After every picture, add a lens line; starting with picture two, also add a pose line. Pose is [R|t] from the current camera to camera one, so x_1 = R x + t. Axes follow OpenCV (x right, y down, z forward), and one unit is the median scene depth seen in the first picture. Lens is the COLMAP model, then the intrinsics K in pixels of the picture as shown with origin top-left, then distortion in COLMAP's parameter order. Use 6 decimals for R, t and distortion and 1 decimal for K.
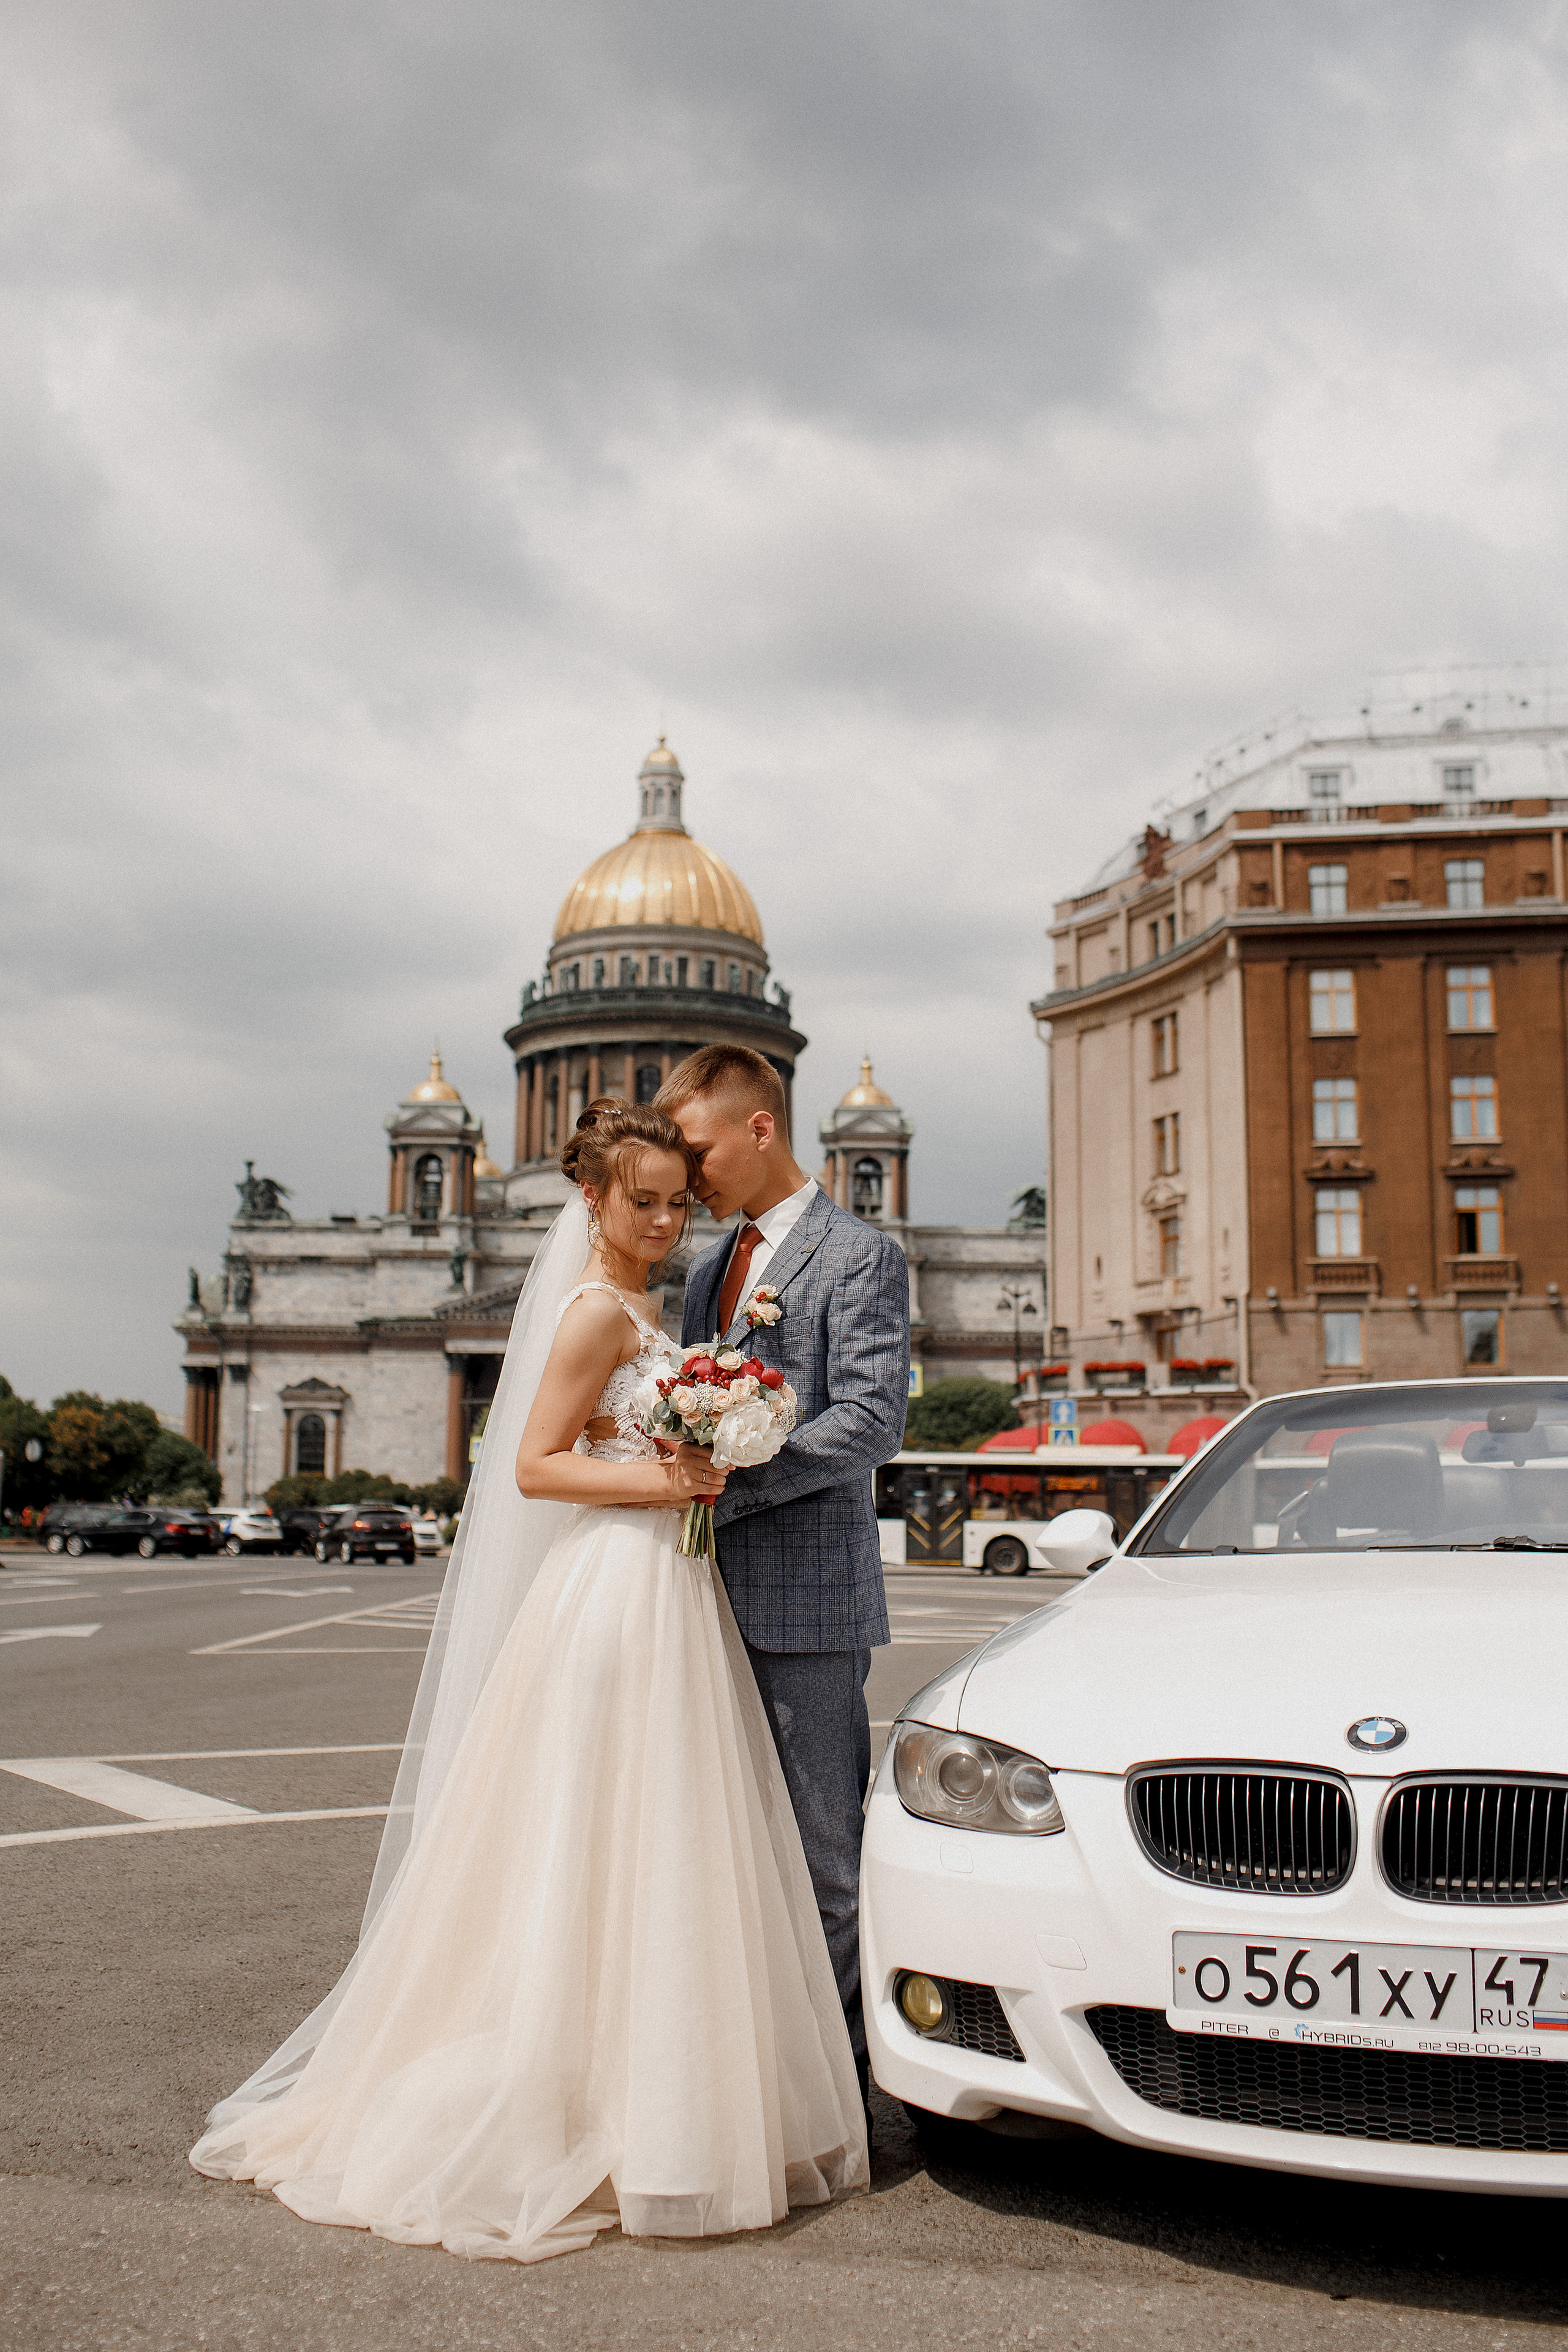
lens RADIAL K [[2356.5, 0, 784.0], [0, 2356.5, 1176.0], [0, 0, 1]] dist [-0.114071, 0.179337]
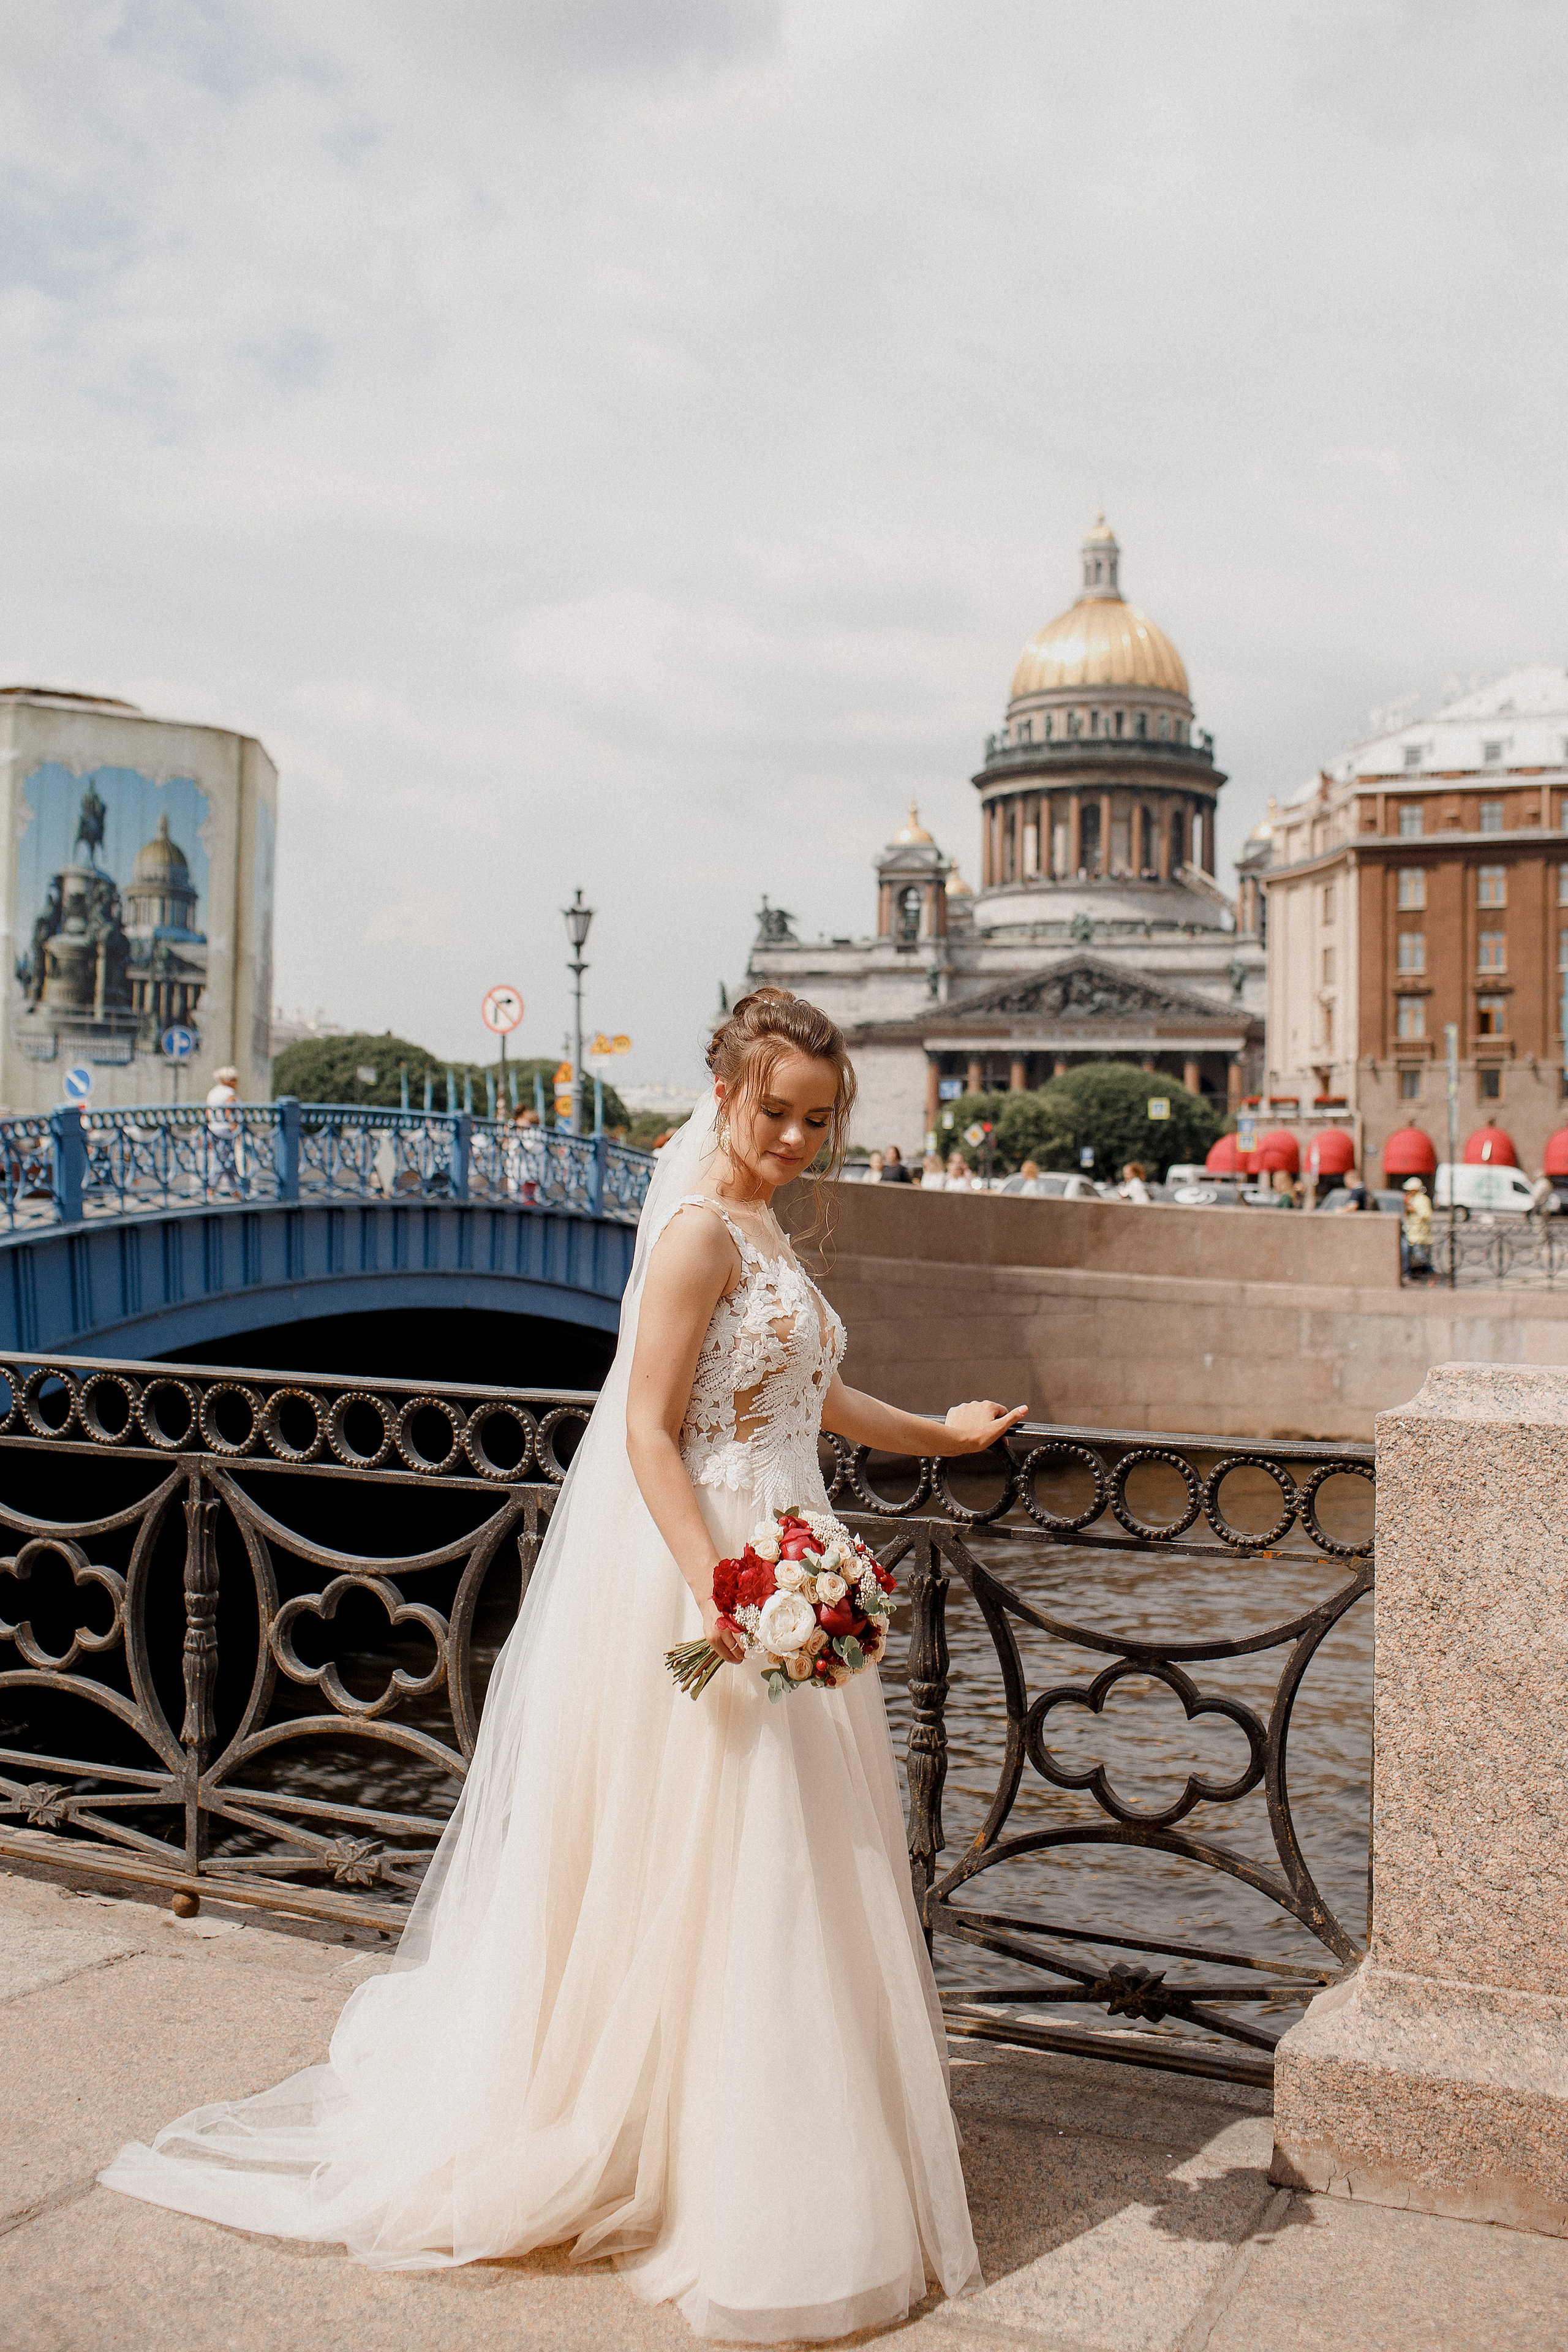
lens RADIAL K [[2375.6, 0, 783.9], [0, 2375.6, 1191.7], [0, 0, 1]] dist [-0.112606, 0.183727]
pose [[0.978235, 0.004466, -0.207453, 0.042089], [0.026598, 0.988822, 0.146712, -0.035198], [0.205789, -0.149037, 0.967181, -0.232412]]
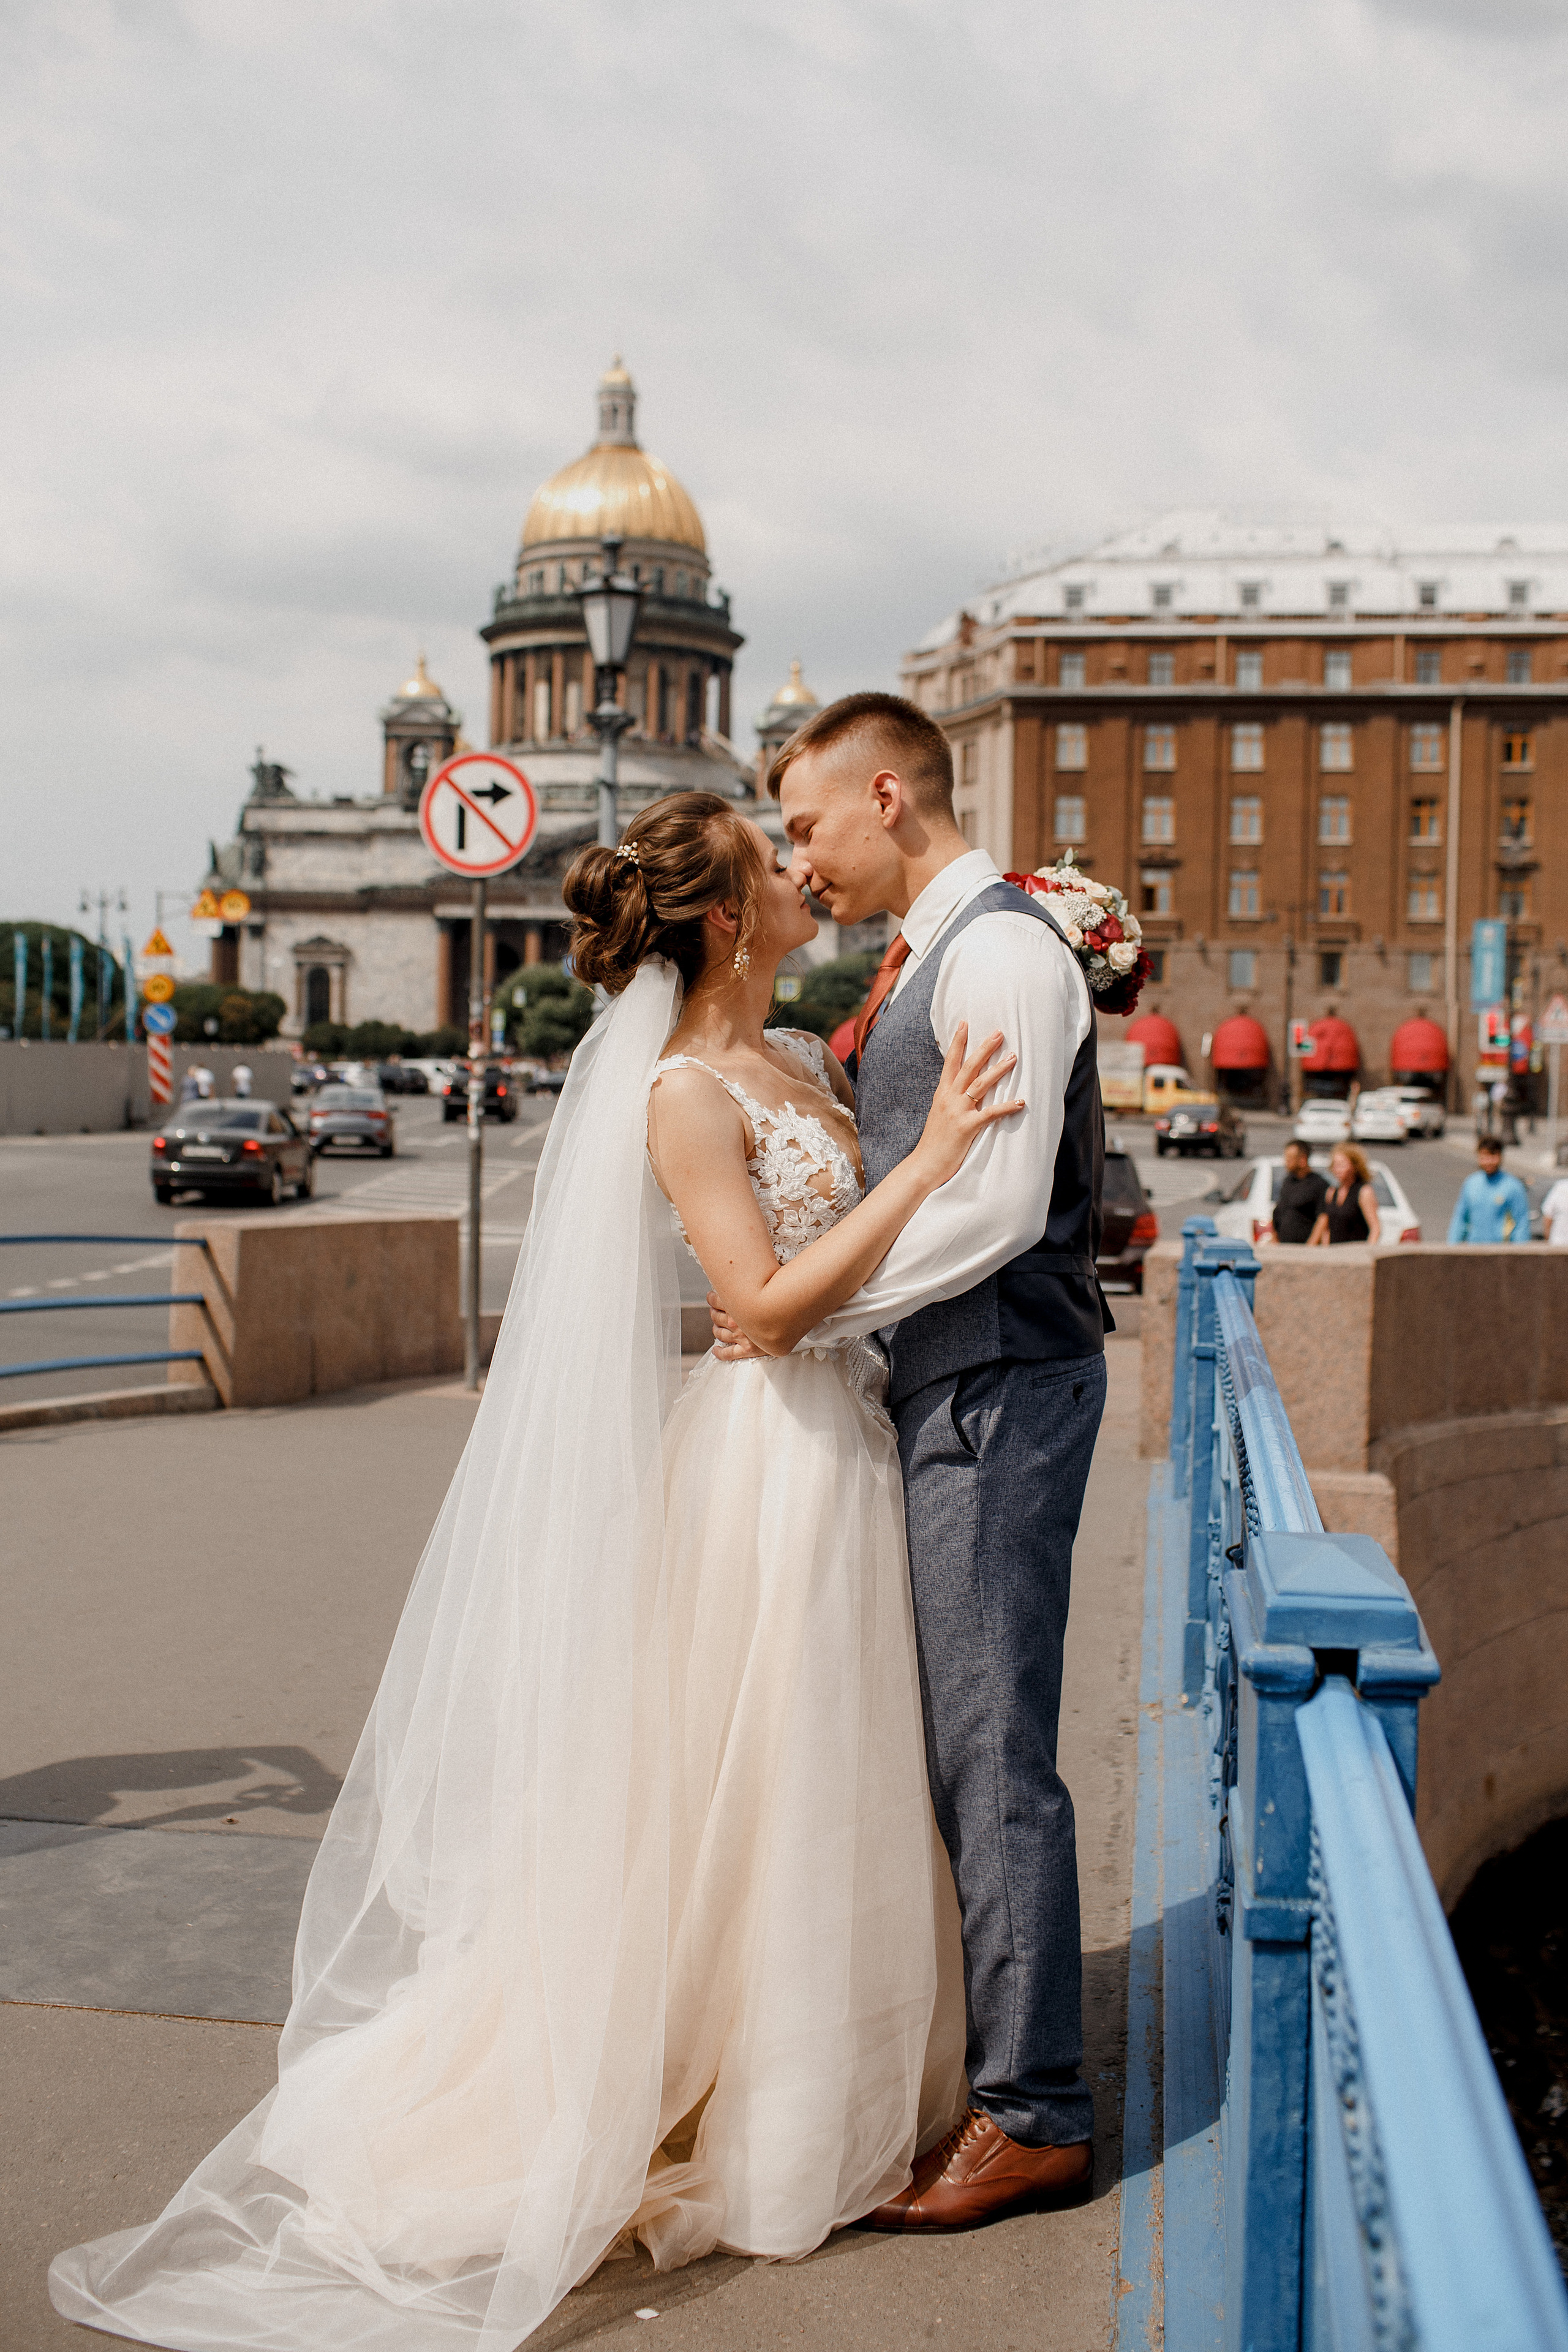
lens RADIAL K [[2319.8, 0, 747.8], [0, 2319.8, 1179.6], [0, 0, 1]] dist [-0.073830, 0.004914]
pose [[0.999915, 0.009328, 0.009077, 0.003444], [-0.010961, 0.979595, 0.200684, -0.028638], [-0.007020, -0.200766, 0.979614, -0.156757]]
